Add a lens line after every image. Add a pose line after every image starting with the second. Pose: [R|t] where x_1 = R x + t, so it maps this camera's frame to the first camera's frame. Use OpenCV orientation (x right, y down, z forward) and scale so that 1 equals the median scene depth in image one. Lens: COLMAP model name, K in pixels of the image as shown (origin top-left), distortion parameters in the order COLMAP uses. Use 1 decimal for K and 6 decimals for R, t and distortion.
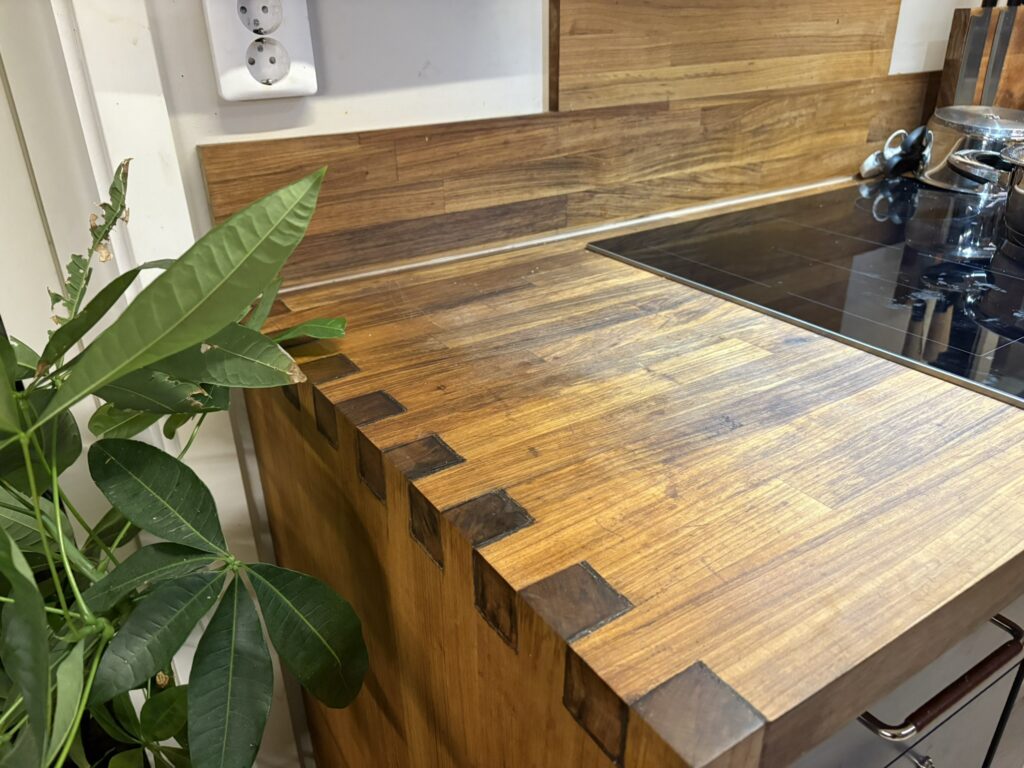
lens RADIAL K [[778.5, 0, 513.9], [0, 778.5, 383.7], [0, 0, 1]] dist [0.009647, 0.002265]
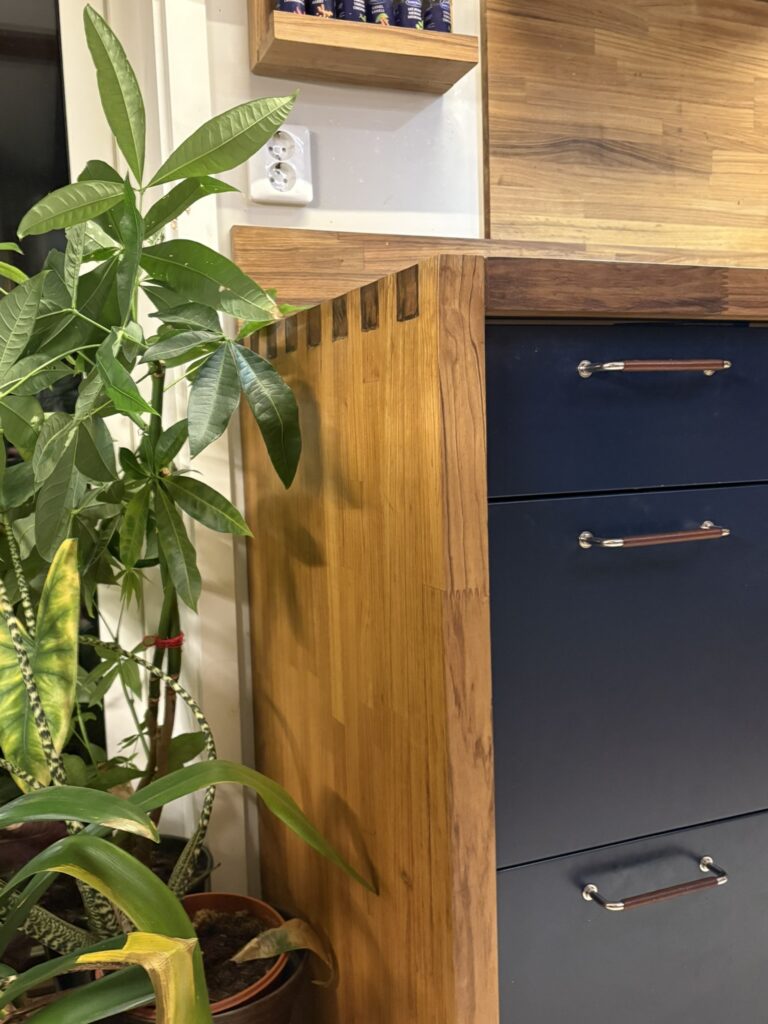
lens RADIAL K [[925.9, 0, 382.5], [0, 925.9, 512.6], [0, 0, 1]] dist [0.009569, -0.002763]
pose [[0.982027, 0.004519, -0.188686, 0.176868], [-0.069390, 0.938342, -0.338672, 0.636101], [0.175521, 0.345678, 0.921791, -0.325435]]
